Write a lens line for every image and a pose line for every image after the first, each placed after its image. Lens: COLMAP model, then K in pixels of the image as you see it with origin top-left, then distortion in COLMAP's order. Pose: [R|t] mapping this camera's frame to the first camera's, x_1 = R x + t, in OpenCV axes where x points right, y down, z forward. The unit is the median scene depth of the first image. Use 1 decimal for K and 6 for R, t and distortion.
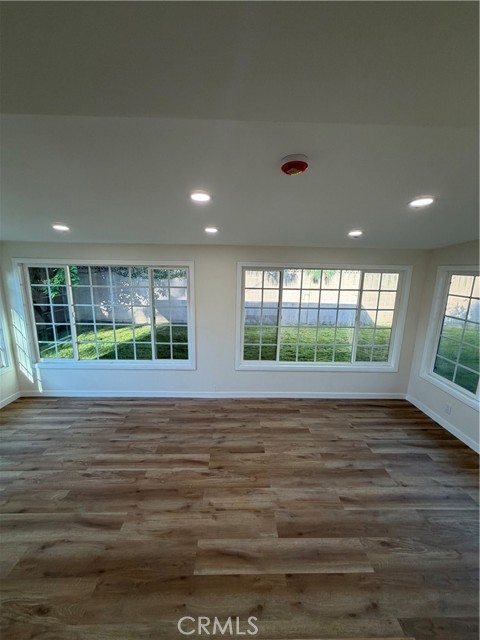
lens RADIAL K [[254.2, 0, 240.0], [0, 254.2, 320.0], [0, 0, 1]] dist [-0.000098, -0.000227]
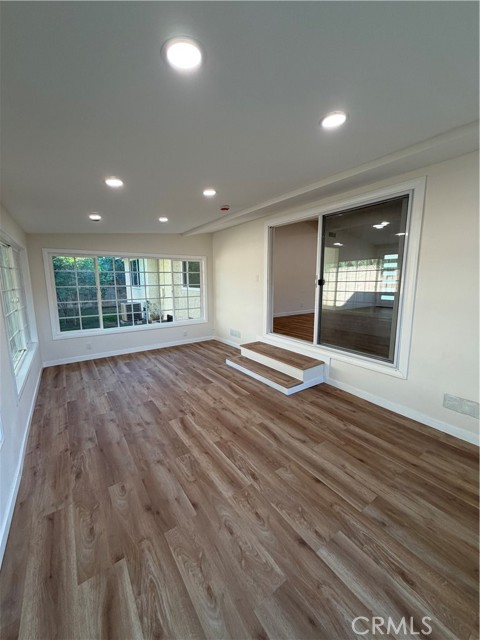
lens RADIAL K [[254.2, 0, 240.0], [0, 254.2, 320.0], [0, 0, 1]] dist [-0.000098, -0.000227]
pose [[-0.555819, -0.149786, 0.817697, -1.080727], [0.159349, 0.946196, 0.281640, -0.096791], [-0.815888, 0.286840, -0.502046, 1.203827]]
